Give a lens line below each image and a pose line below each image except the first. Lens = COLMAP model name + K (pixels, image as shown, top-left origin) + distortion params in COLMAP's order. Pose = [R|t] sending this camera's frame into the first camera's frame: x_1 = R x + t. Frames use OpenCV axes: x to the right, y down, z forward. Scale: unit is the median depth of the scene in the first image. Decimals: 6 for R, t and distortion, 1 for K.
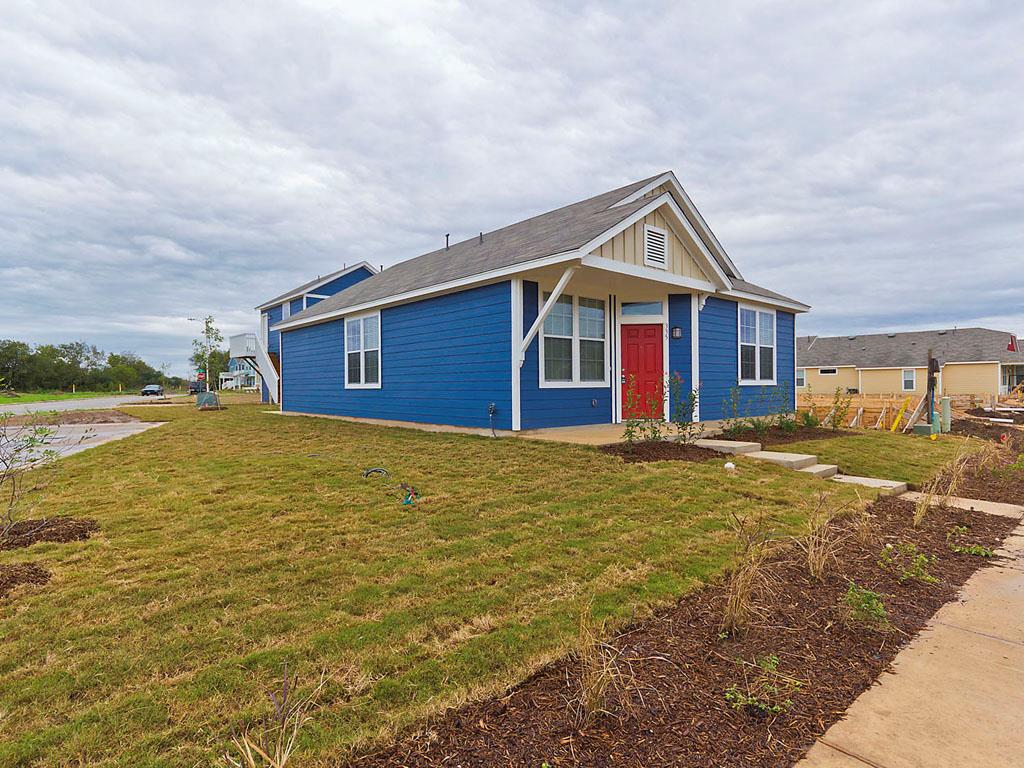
lens RADIAL K [[567.0, 0, 516.3], [0, 567.0, 395.6], [0, 0, 1]] dist [0.002783, 0.000820]
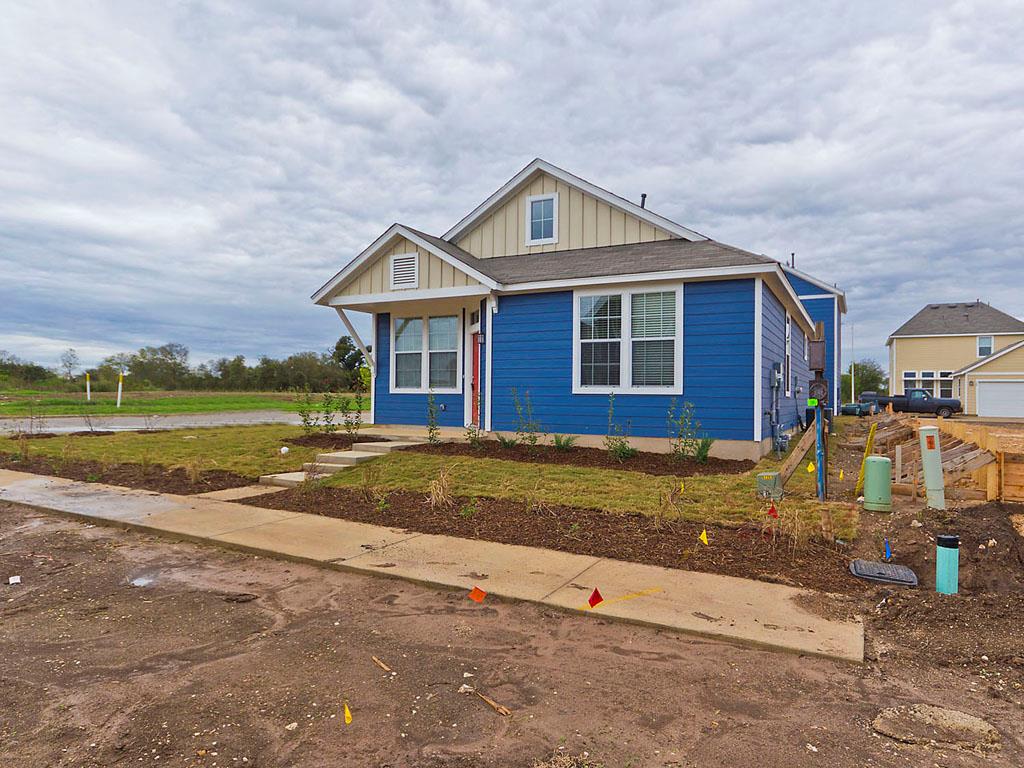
lens RADIAL K [[637.1, 0, 510.9], [0, 637.1, 376.6], [0, 0, 1]] dist [-0.037295, 0.041515]
pose [[0.344590, -0.015307, -0.938628, 1.357392], [-0.026384, 0.999314, -0.025983, -0.018102], [0.938382, 0.033718, 0.343950, 0.678303]]
